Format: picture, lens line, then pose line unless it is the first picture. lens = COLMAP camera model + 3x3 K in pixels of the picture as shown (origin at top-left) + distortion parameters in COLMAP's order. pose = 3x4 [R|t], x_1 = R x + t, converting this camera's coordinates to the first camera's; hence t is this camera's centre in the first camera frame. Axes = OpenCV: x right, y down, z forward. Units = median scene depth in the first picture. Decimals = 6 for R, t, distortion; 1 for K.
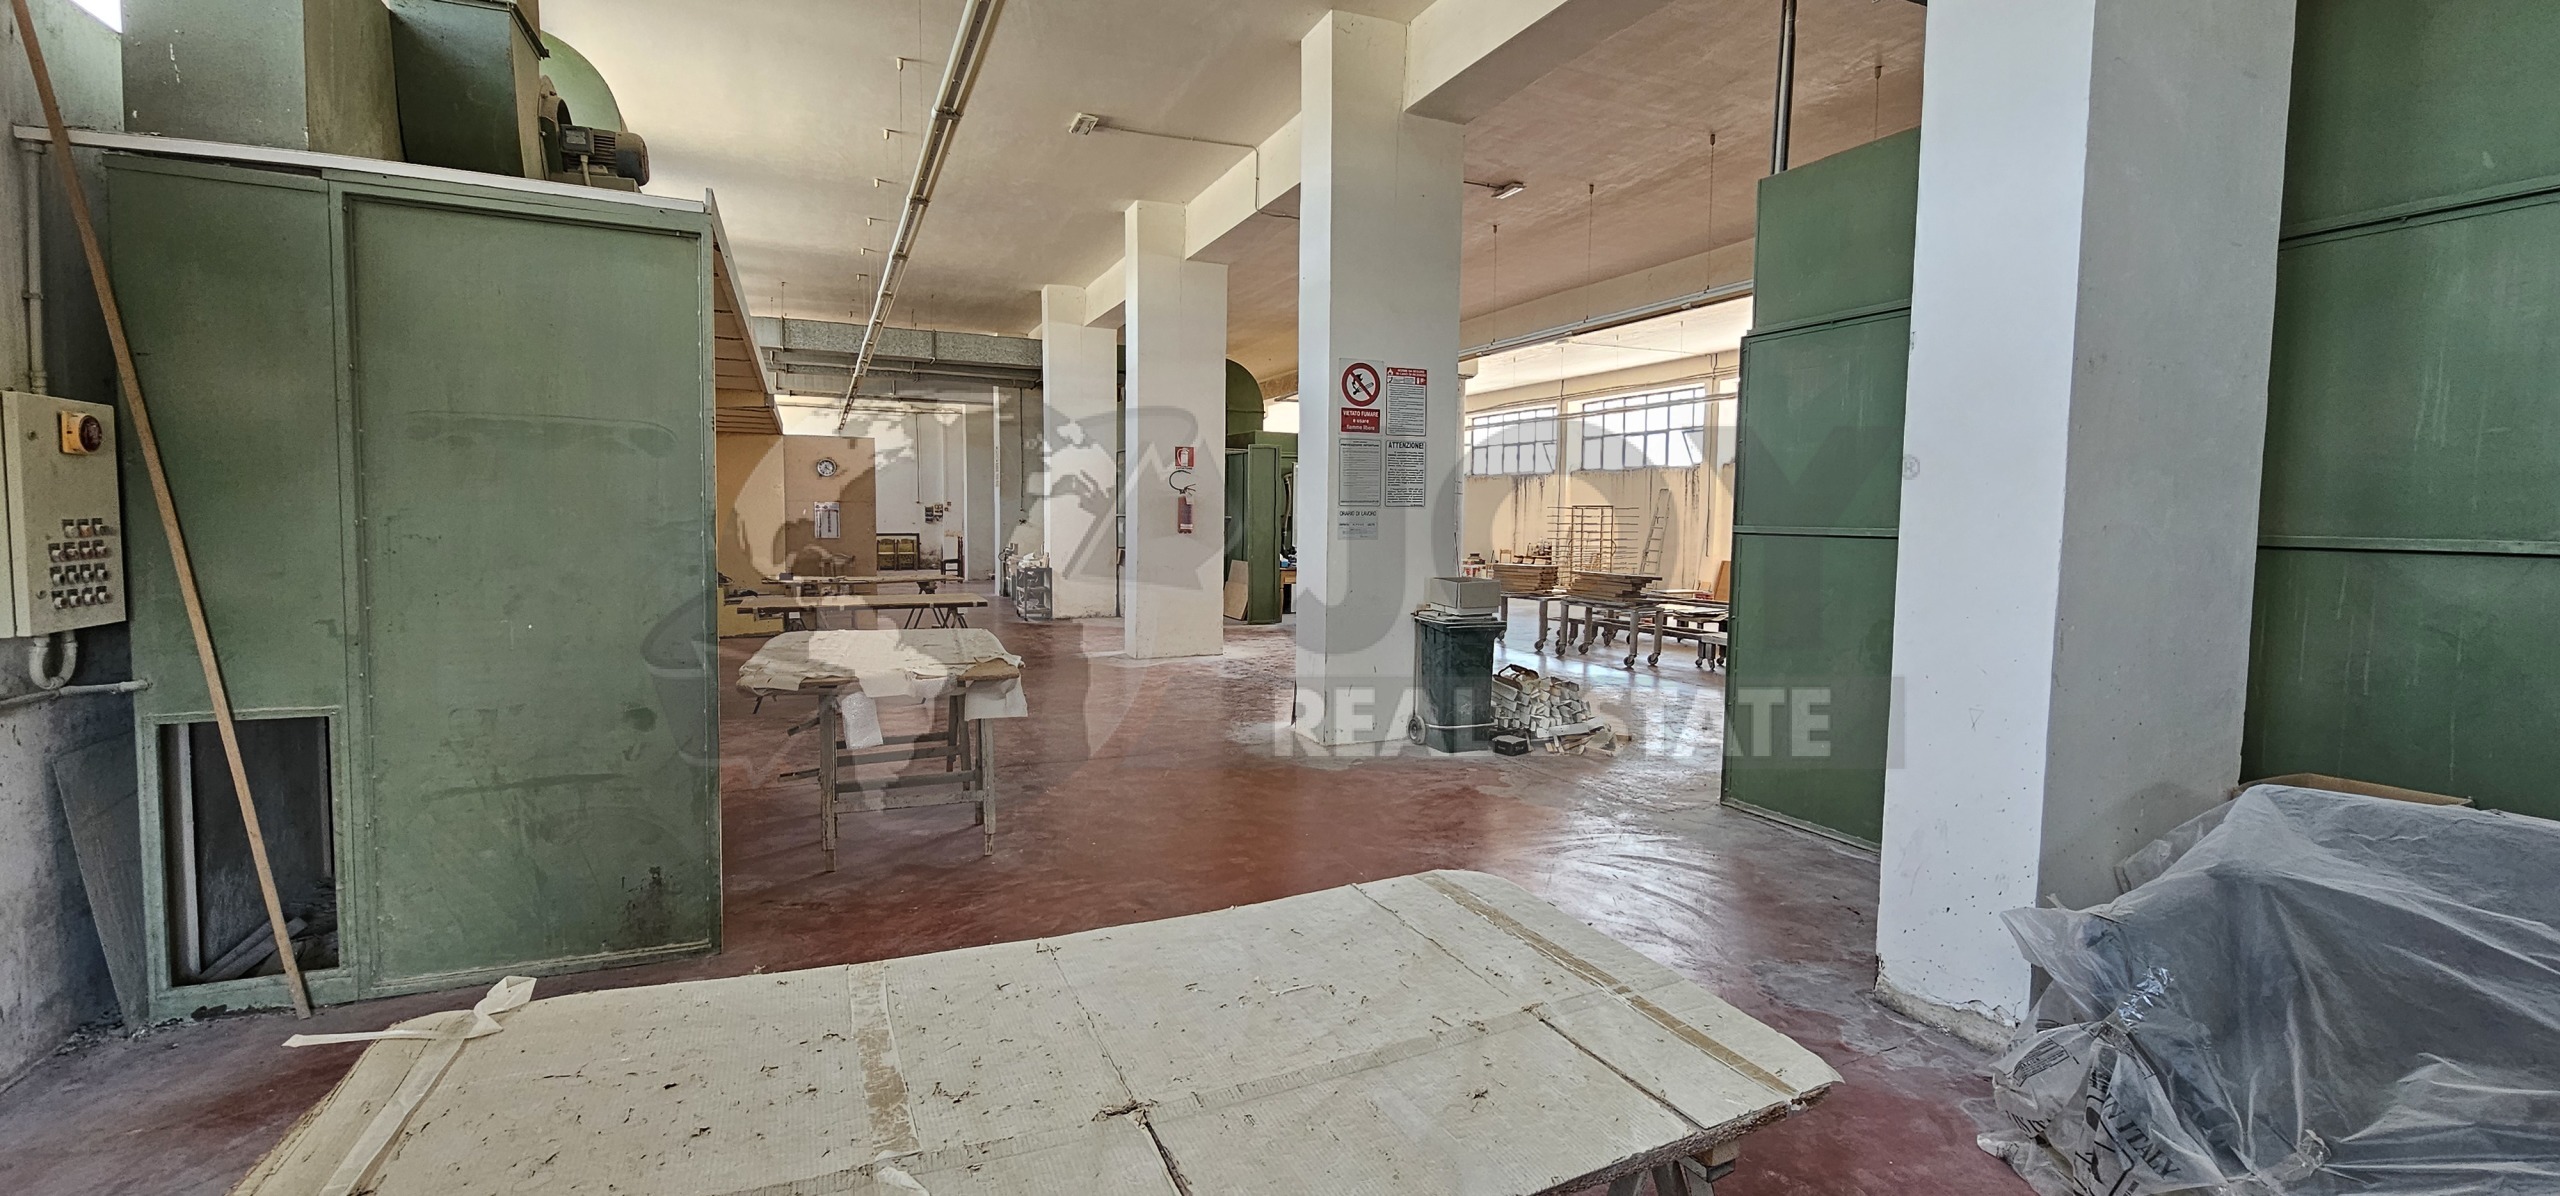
lens RADIAL K [[1052.2, 0, 1289.7], [0, 1052.2, 596.1], [0, 0, 1]] dist [-0.005514, 0.001538]
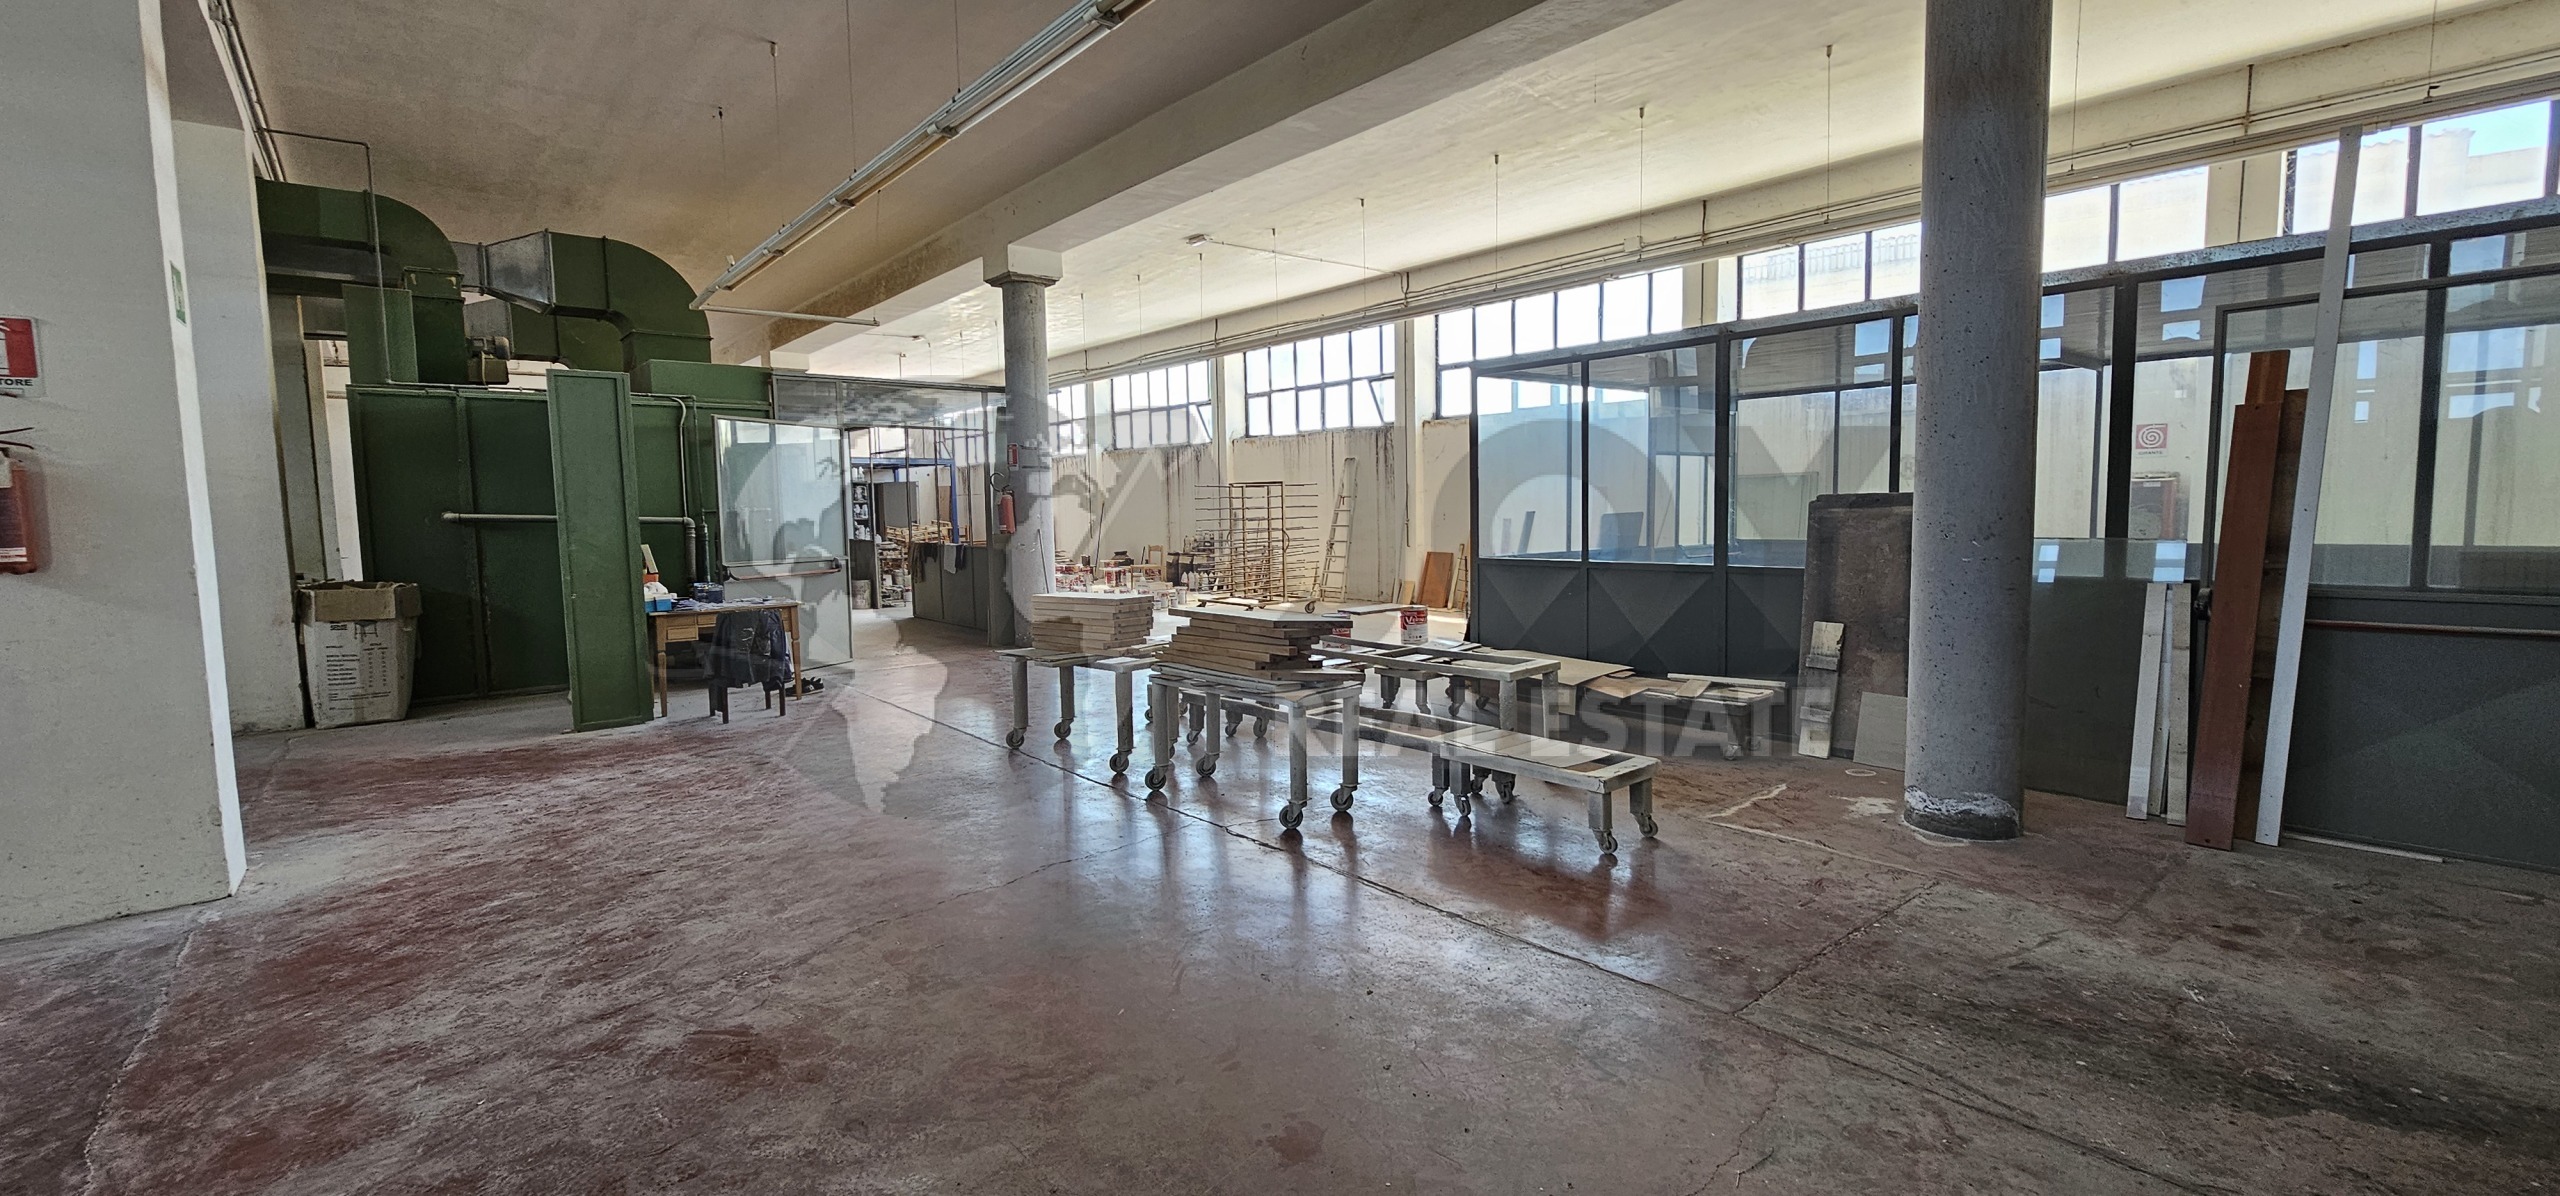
lens RADIAL K [[1052.2, 0, 1292.1], [0, 1052.2, 593.2], [0, 0, 1]] dist [-0.005514, 0.001538]
pose [[0.959357, -0.053879, 0.277004, 0.200763], [0.051682, 0.998547, 0.015231, -0.037346], [-0.277422, -0.000296, 0.960748, 0.562246]]
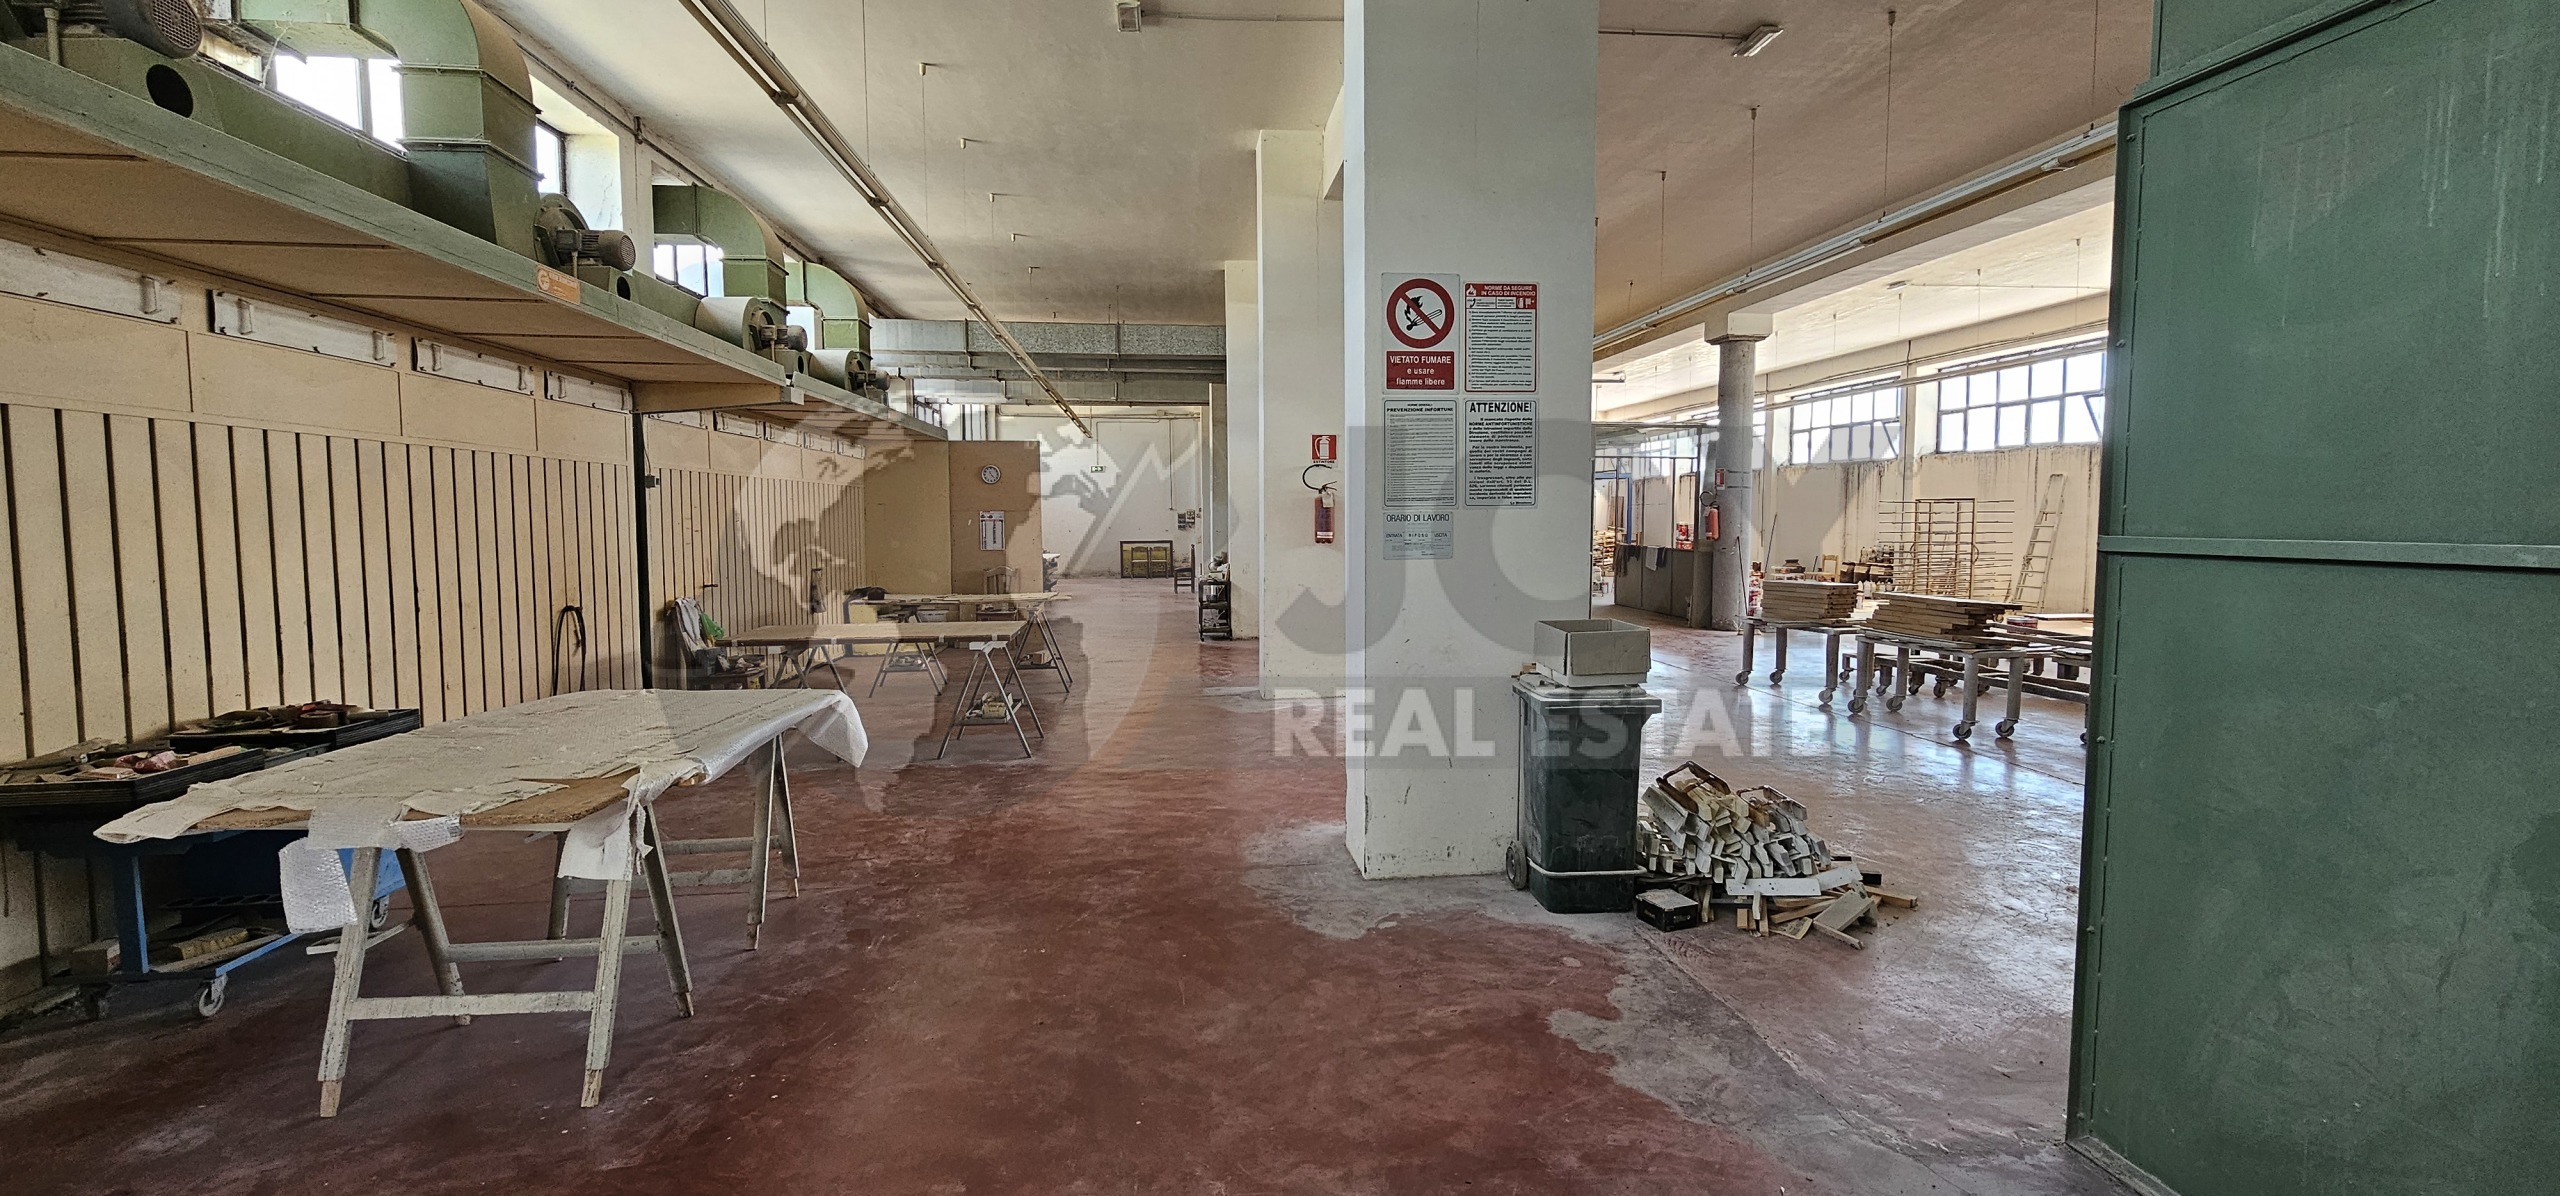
lens RADIAL K [[1052.2, 0, 1282.1], [0, 1052.2, 592.1], [0, 0, 1]] dist [-0.005514, 0.001538]
pose [[0.952681, 0.005844, -0.303916, 0.111845], [-0.007756, 0.999957, -0.005085, -0.018610], [0.303873, 0.007202, 0.952685, 0.231419]]
